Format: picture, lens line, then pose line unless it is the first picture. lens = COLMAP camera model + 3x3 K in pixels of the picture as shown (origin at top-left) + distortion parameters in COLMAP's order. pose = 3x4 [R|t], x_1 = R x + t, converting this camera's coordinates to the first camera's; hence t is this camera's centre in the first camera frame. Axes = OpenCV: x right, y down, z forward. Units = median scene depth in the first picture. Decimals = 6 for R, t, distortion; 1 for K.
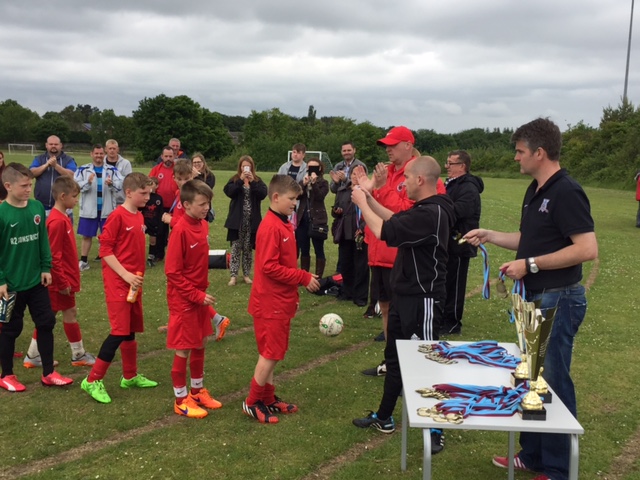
lens RADIAL K [[759.6, 0, 318.5], [0, 759.6, 240.4], [0, 0, 1]] dist [0.059837, -0.024148]
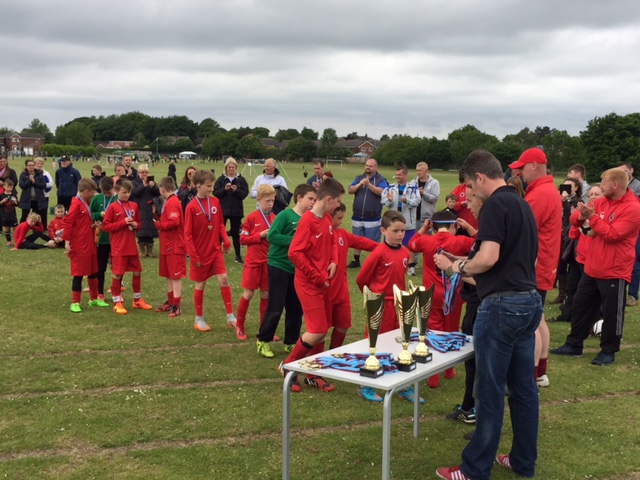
lens RADIAL K [[759.5, 0, 318.5], [0, 759.5, 241.7], [0, 0, 1]] dist [0.074330, -0.003754]
pose [[0.841129, 0.051510, -0.538376, 0.547892], [-0.065632, 0.997819, -0.007072, 0.012617], [0.536838, 0.041283, 0.842675, -0.085363]]
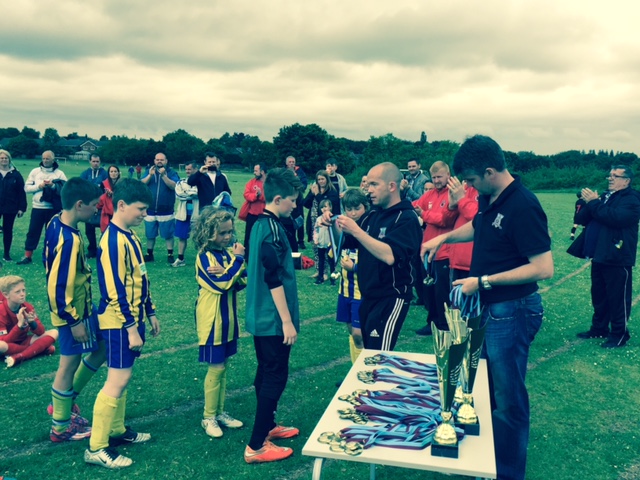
lens RADIAL K [[639.6, 0, 317.4], [0, 639.6, 235.0], [0, 0, 1]] dist [0.049964, -0.030752]
pose [[0.985424, 0.020843, -0.168832, 0.157759], [-0.023494, 0.999630, -0.013721, -0.003280], [0.168483, 0.017487, 0.985549, 0.149938]]
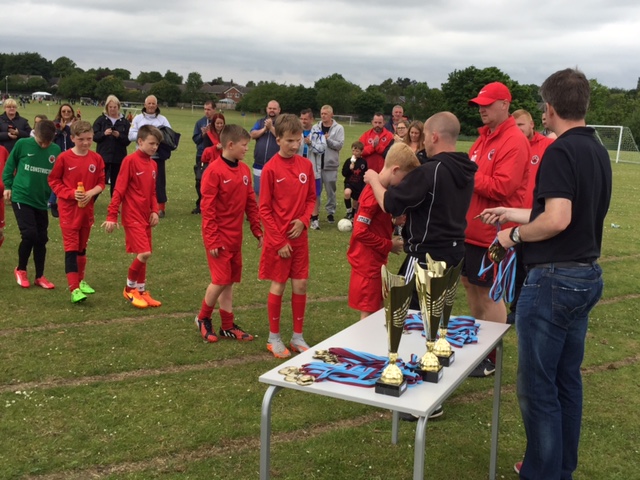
lens RADIAL K [[759.6, 0, 318.5], [0, 759.6, 240.4], [0, 0, 1]] dist [0.059837, -0.024148]
pose [[0.921420, 0.080786, -0.380077, 0.328608], [-0.067646, 0.996562, 0.047828, 0.008476], [0.382634, -0.018359, 0.923717, 0.083055]]
